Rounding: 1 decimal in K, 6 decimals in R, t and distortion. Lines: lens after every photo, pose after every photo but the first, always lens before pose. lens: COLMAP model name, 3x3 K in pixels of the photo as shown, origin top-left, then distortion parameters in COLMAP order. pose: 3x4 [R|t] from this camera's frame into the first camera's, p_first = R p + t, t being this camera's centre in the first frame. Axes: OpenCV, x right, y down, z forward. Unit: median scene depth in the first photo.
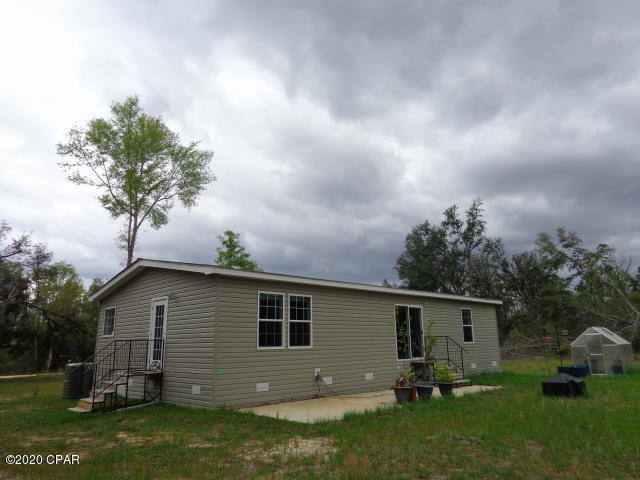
lens RADIAL K [[451.2, 0, 319.3], [0, 451.2, 238.4], [0, 0, 1]] dist [0.000713, 0.011106]
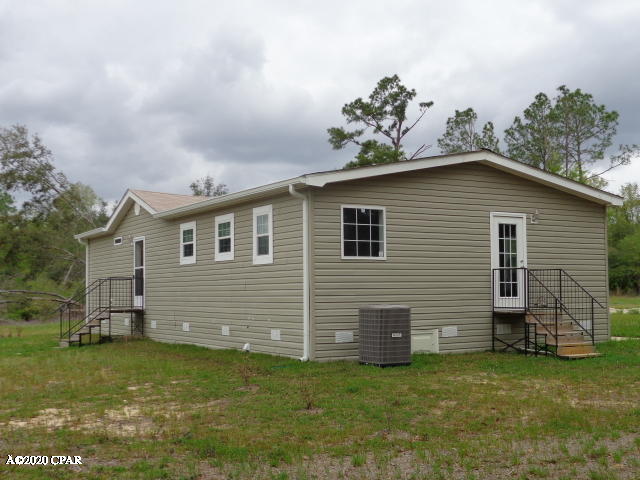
lens RADIAL K [[809.7, 0, 319.2], [0, 809.7, 254.0], [0, 0, 1]] dist [0.000763, 0.006235]
pose [[0.240443, 0.063070, 0.968612, -0.813409], [-0.212242, 0.977156, -0.010940, 0.132104], [-0.947175, -0.202950, 0.248337, 0.458750]]
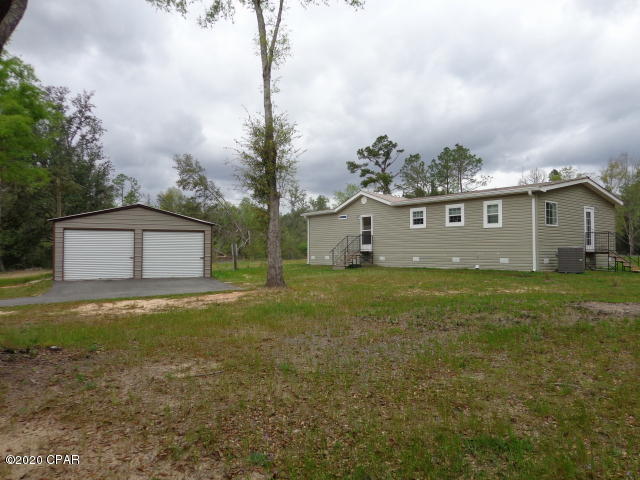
lens RADIAL K [[451.2, 0, 319.3], [0, 451.2, 238.4], [0, 0, 1]] dist [0.000713, 0.011106]
pose [[0.121012, 0.050865, 0.991347, -0.978644], [-0.227054, 0.973628, -0.022240, 0.235623], [-0.966335, -0.222398, 0.129369, 0.811813]]
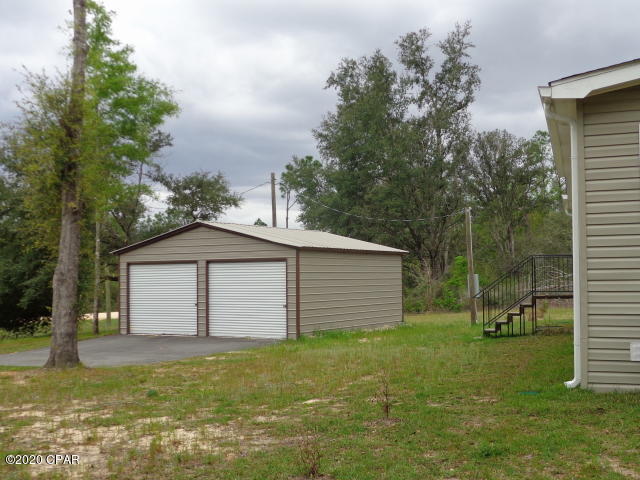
lens RADIAL K [[809.7, 0, 319.2], [0, 809.7, 254.0], [0, 0, 1]] dist [0.000763, 0.006235]
pose [[0.885185, 0.025706, 0.464528, -0.538387], [-0.112399, 0.980711, 0.159913, 0.103635], [-0.451457, -0.193765, 0.871000, 0.358692]]
